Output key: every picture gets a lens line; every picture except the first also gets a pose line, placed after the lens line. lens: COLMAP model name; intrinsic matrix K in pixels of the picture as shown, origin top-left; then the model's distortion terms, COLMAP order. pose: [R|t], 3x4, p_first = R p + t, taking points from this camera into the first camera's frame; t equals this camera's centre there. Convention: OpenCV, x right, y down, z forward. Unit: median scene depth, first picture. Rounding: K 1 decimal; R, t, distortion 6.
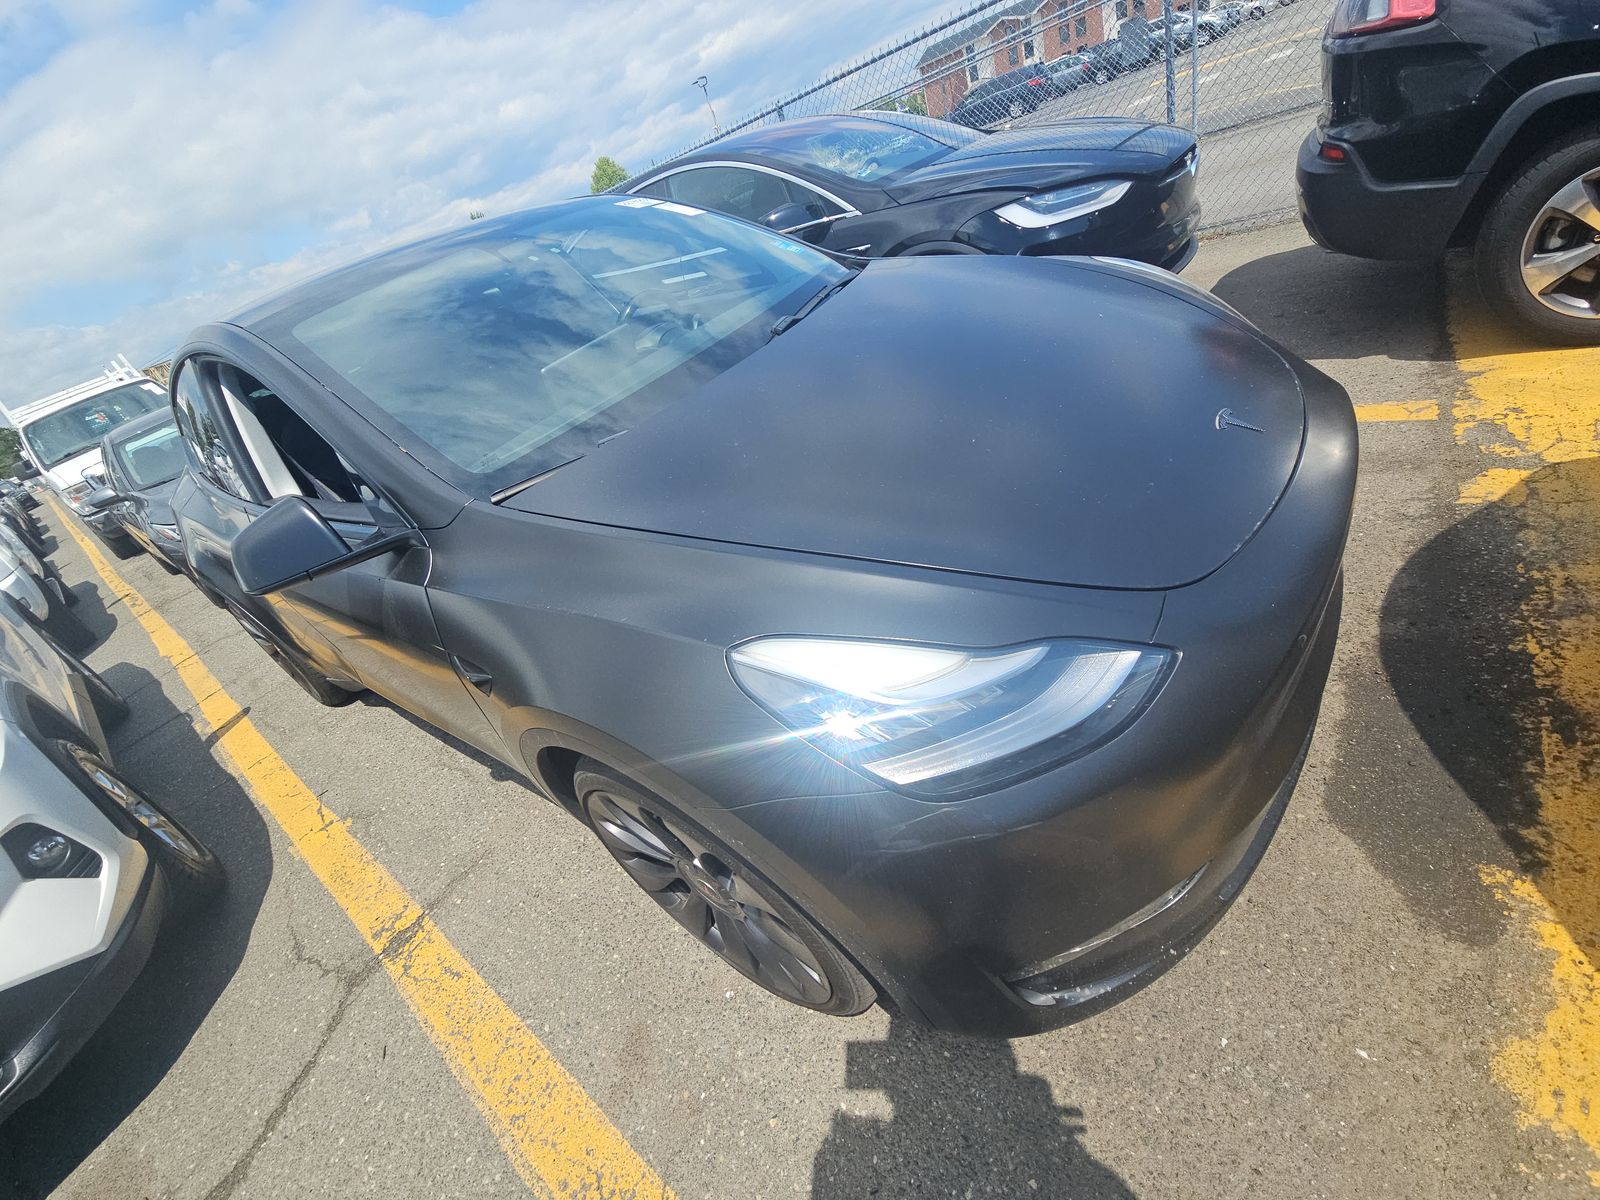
lens RADIAL K [[650.6, 0, 785.6], [0, 650.6, 601.5], [0, 0, 1]] dist [0.020756, -0.015724]
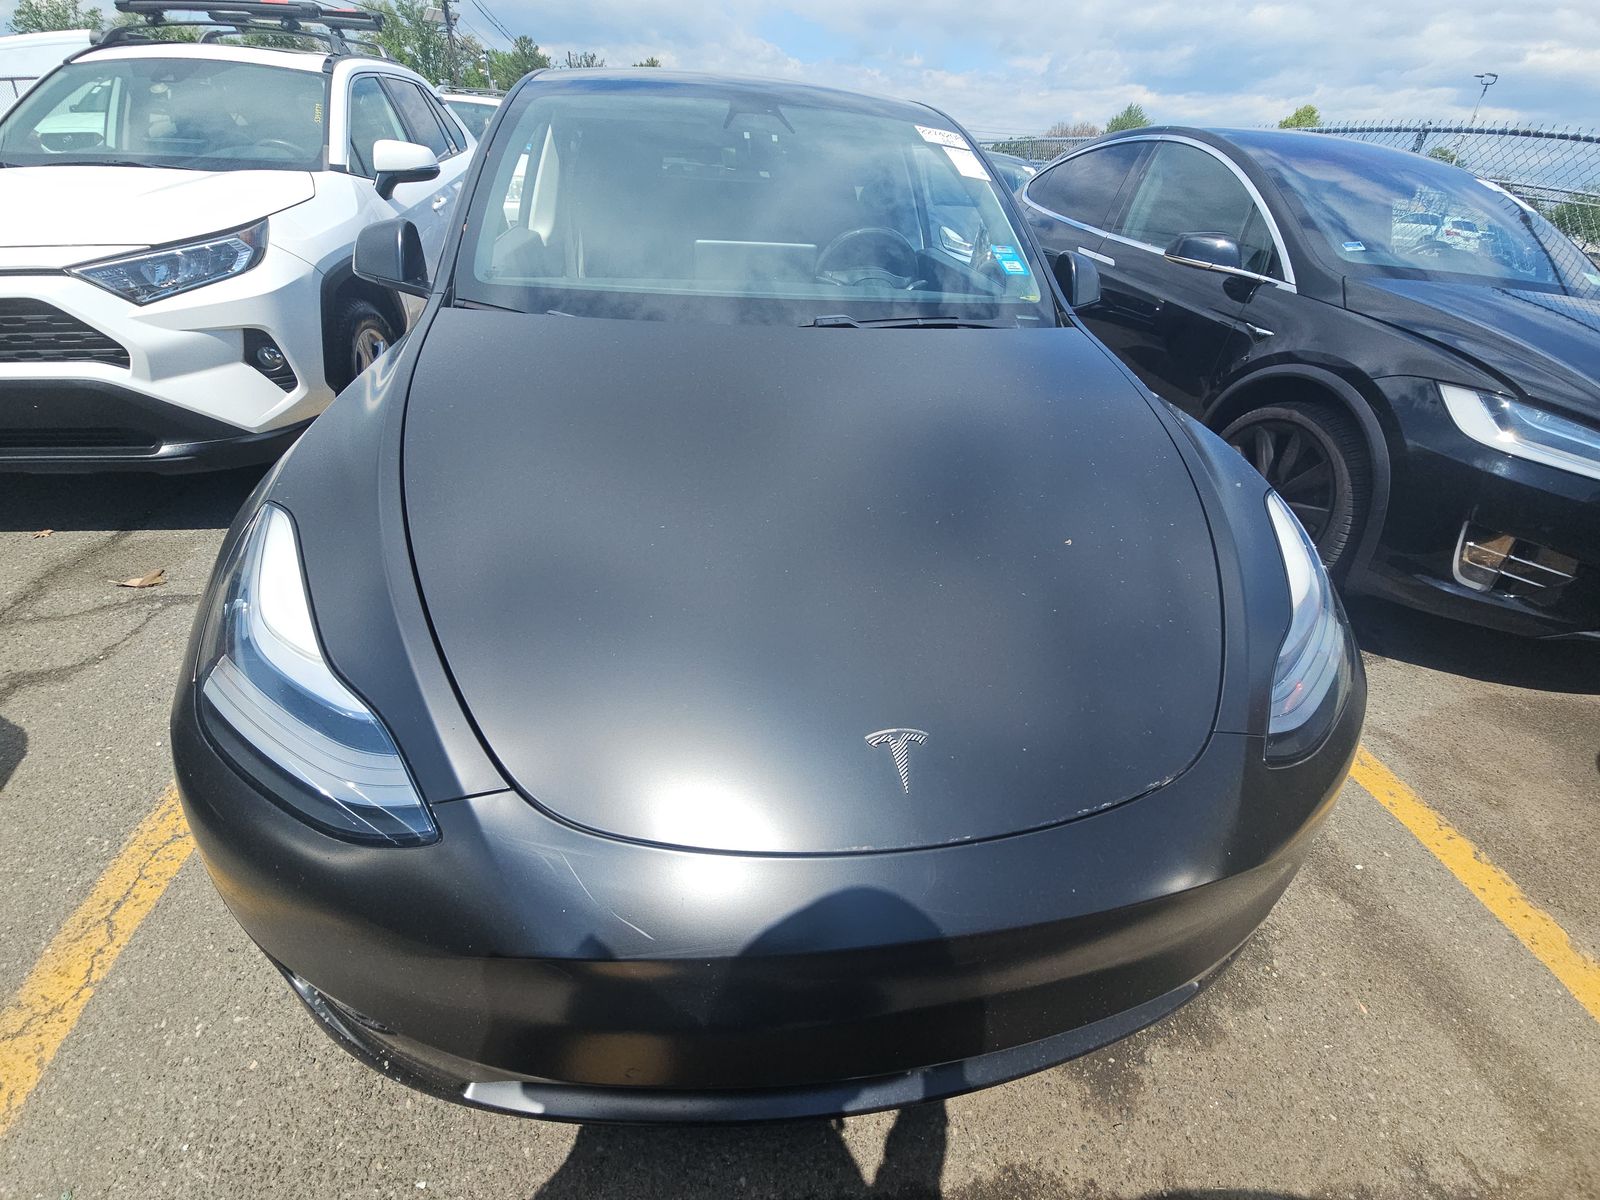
lens RADIAL K [[650.6, 0, 785.6], [0, 650.6, 601.5], [0, 0, 1]] dist [0.020756, -0.015724]
pose [[0.635363, 0.682424, -0.361402, 0.606039], [-0.635080, 0.728018, 0.258190, -0.392021], [0.439303, 0.065475, 0.895950, 0.270033]]
